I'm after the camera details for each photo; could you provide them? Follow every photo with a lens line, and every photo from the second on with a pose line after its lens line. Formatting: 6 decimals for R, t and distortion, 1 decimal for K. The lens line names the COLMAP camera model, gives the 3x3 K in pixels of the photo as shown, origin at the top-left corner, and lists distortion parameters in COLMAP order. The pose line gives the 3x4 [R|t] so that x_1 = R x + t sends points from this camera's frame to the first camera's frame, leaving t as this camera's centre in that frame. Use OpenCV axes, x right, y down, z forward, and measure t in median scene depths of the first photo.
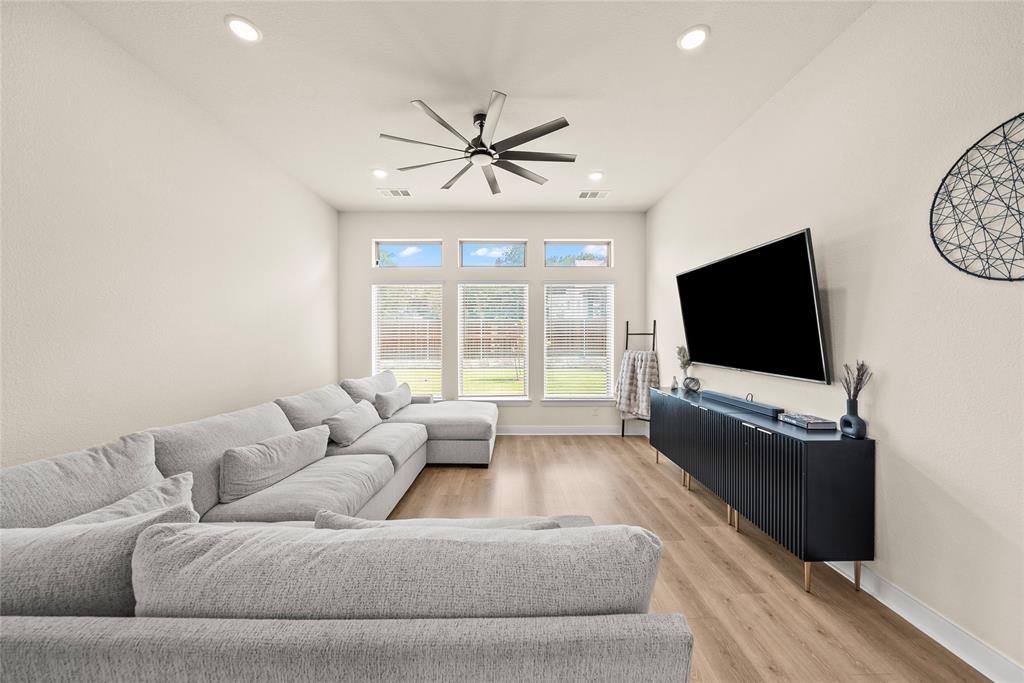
lens RADIAL K [[355.6, 0, 513.9], [0, 355.6, 339.9], [0, 0, 1]] dist [-0.008639, -0.000005]
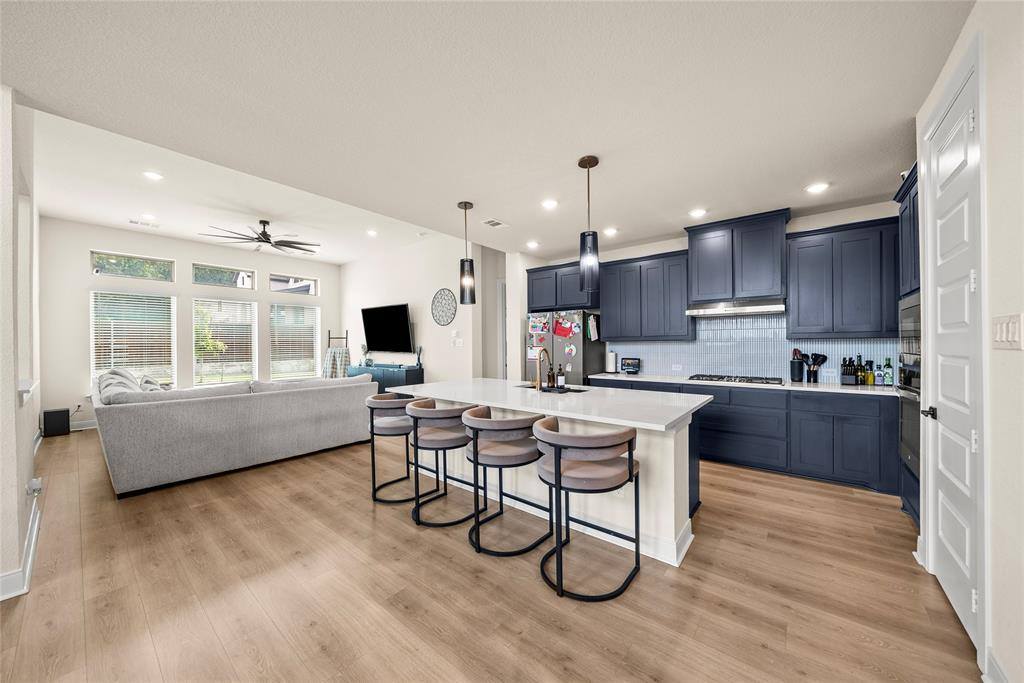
lens RADIAL K [[355.6, 0, 513.7], [0, 355.6, 345.0], [0, 0, 1]] dist [-0.008639, -0.000005]
pose [[0.635880, -0.005650, 0.771767, -0.580305], [0.010136, 0.999948, -0.001030, 0.036983], [-0.771721, 0.008478, 0.635904, -1.004744]]
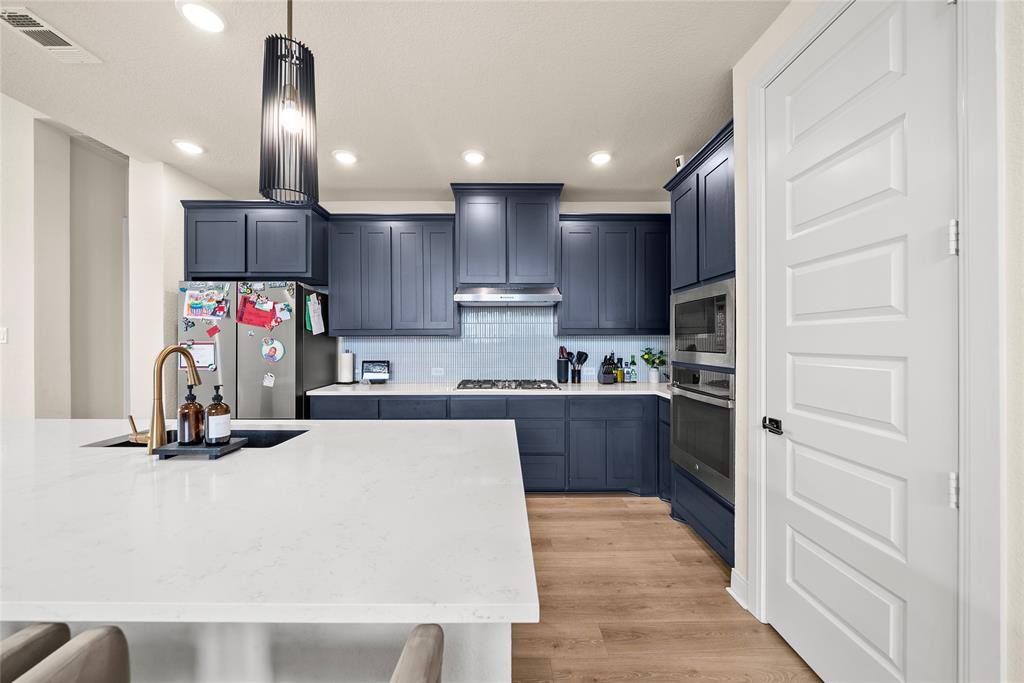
lens RADIAL K [[355.6, 0, 502.5], [0, 355.6, 342.4], [0, 0, 1]] dist [-0.008639, -0.000005]
pose [[0.005307, -0.002195, 0.999984, -0.190698], [0.005308, 0.999984, 0.002167, 0.041893], [-0.999972, 0.005296, 0.005319, -0.828952]]
